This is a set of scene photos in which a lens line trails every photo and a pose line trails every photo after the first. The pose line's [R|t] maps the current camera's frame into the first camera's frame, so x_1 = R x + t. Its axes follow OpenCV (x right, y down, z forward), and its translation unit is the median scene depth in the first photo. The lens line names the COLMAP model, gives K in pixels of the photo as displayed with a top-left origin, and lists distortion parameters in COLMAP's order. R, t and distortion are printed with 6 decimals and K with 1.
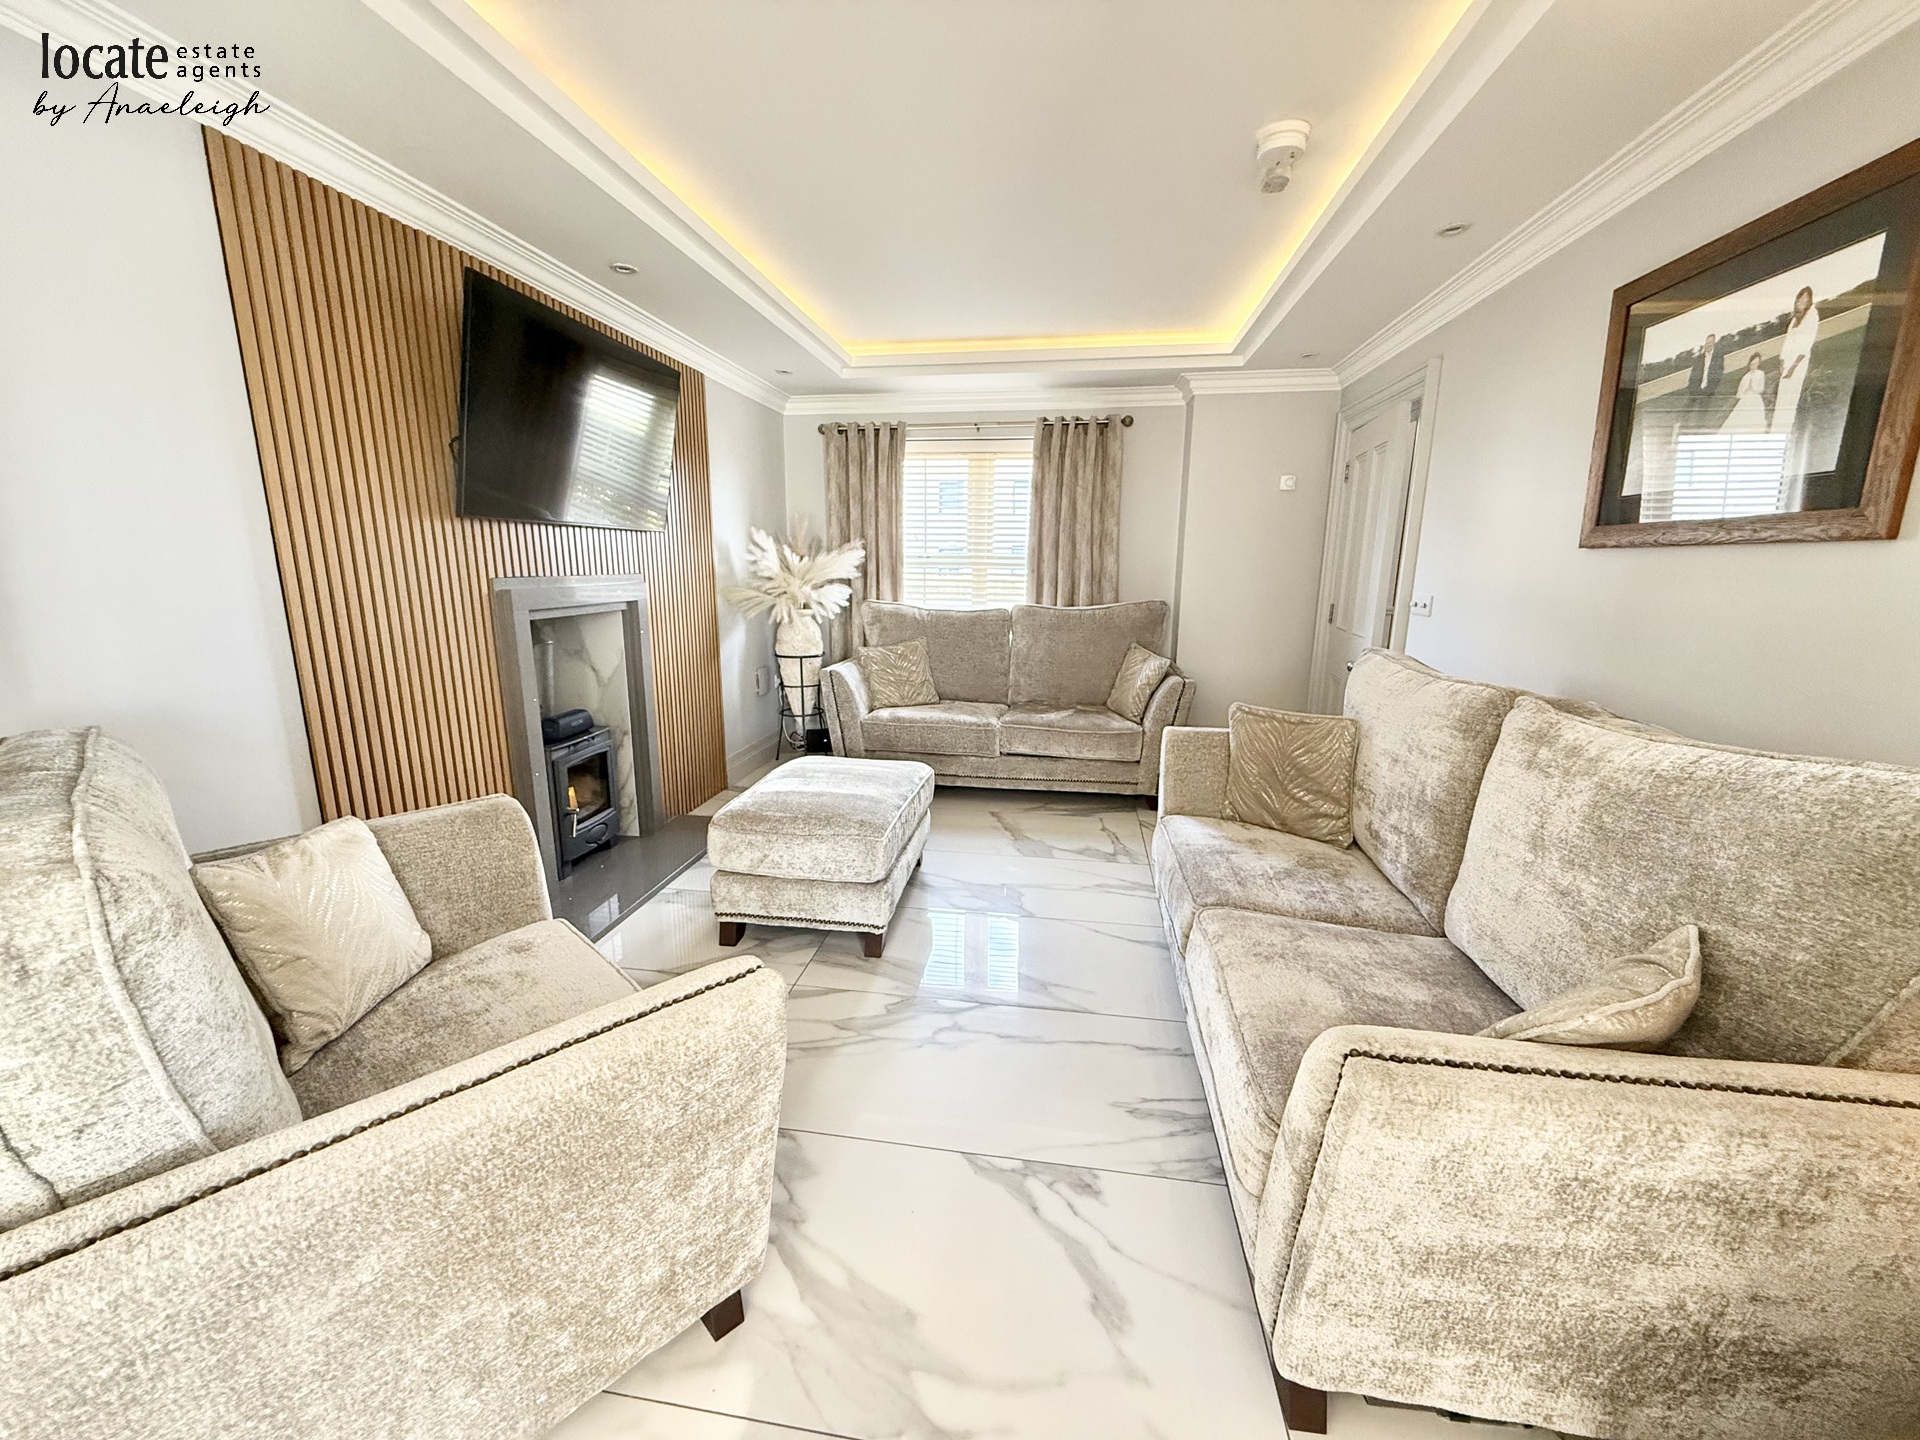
lens RADIAL K [[756.7, 0, 953.5], [0, 756.7, 718.0], [0, 0, 1]] dist [-0.003107, 0.000986]
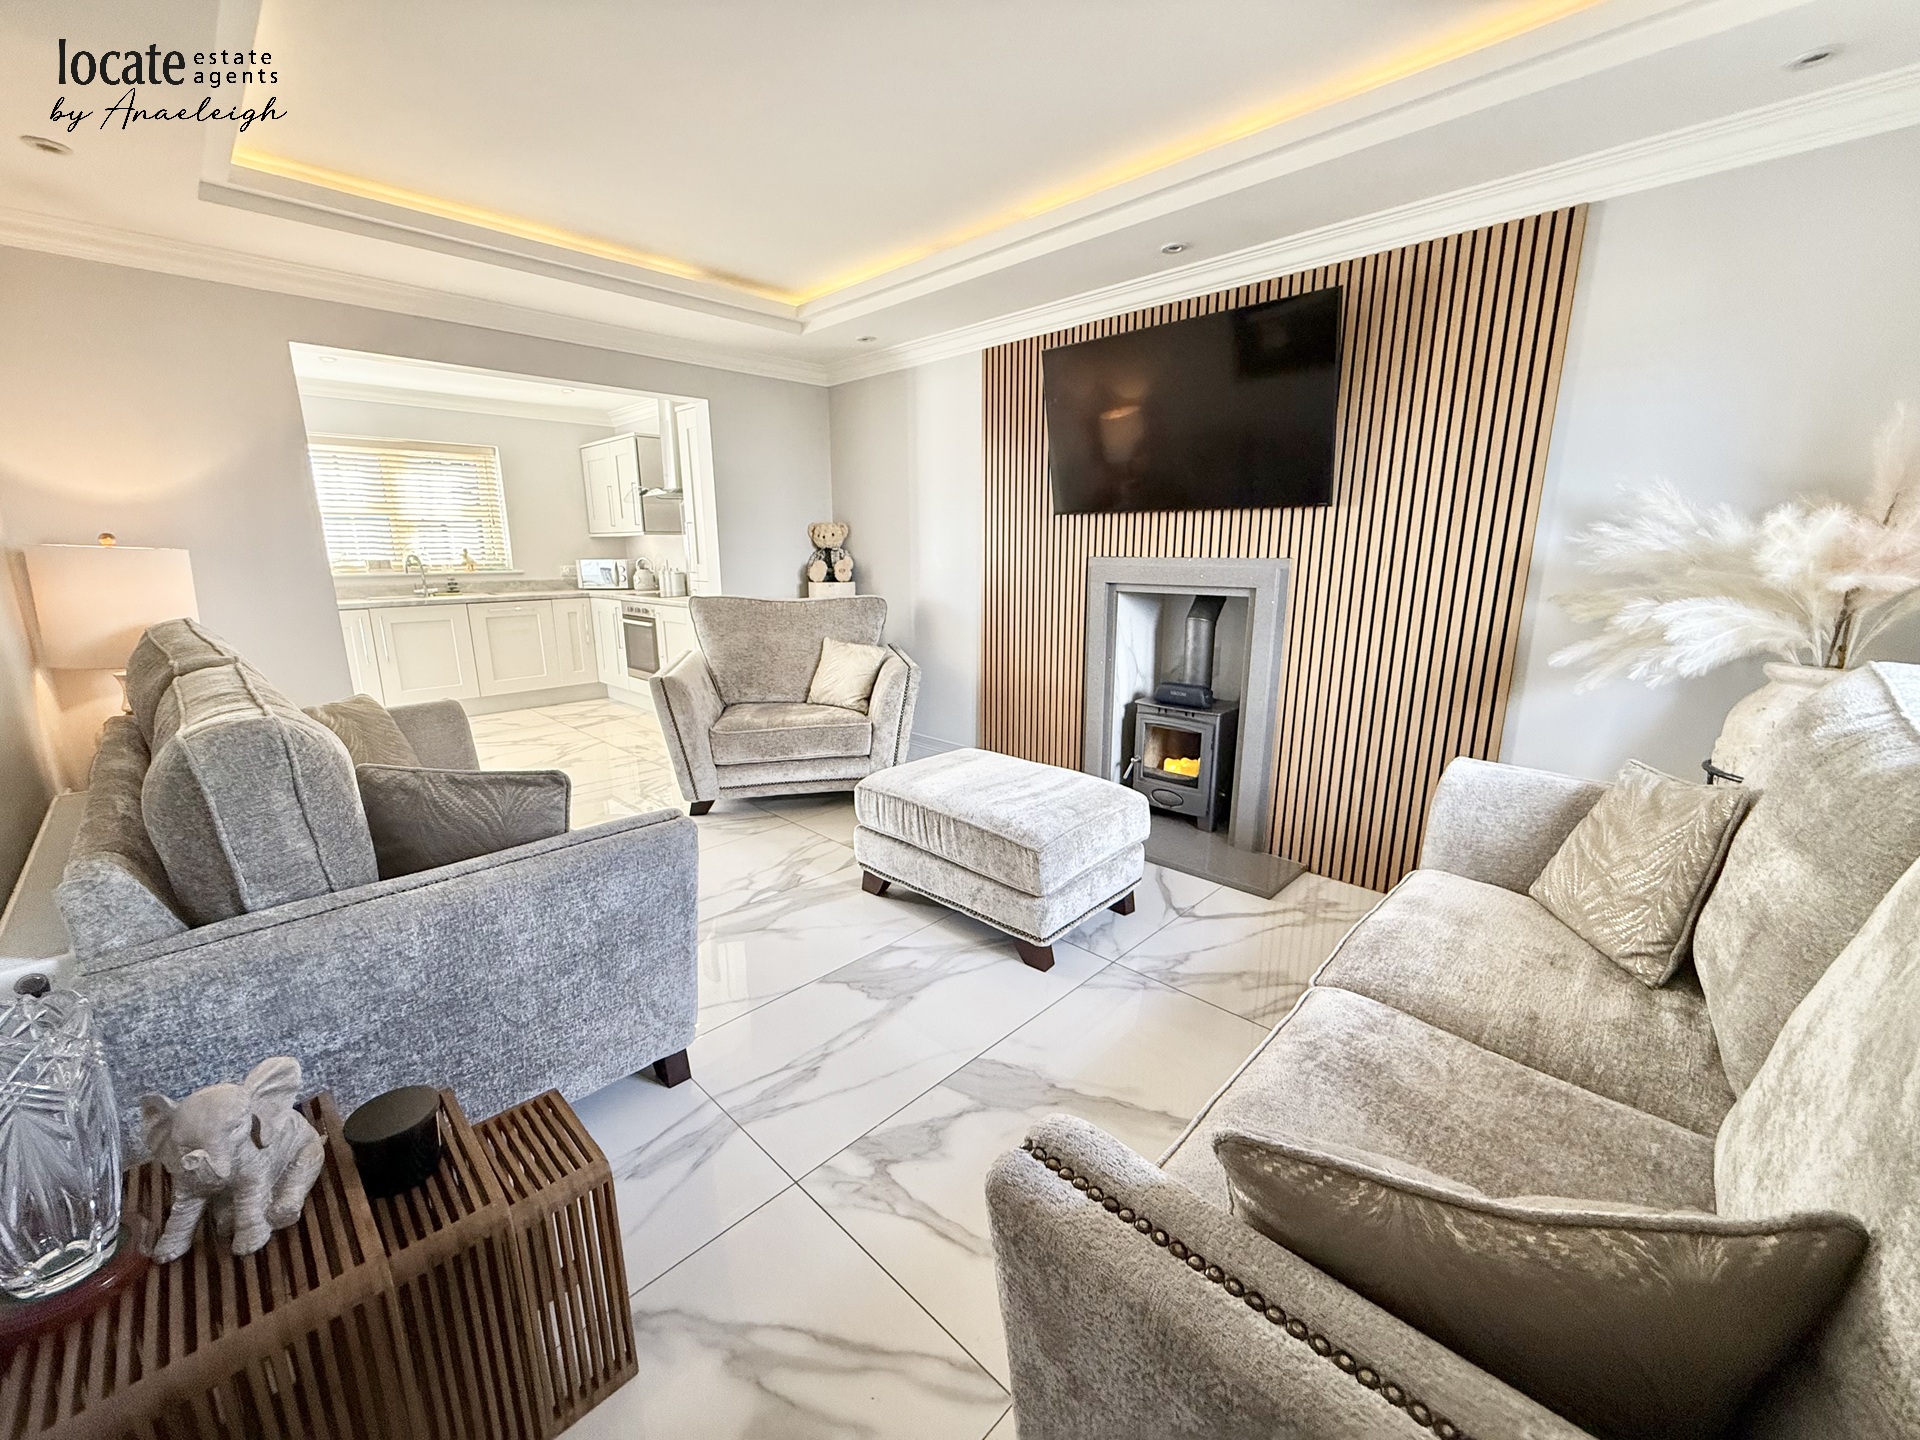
lens RADIAL K [[756.7, 0, 956.0], [0, 756.7, 722.1], [0, 0, 1]] dist [-0.003107, 0.000986]
pose [[-0.578111, 0.178258, -0.796249, 0.682120], [-0.169734, 0.928226, 0.331038, -0.318272], [0.798109, 0.326527, -0.506361, 1.590534]]
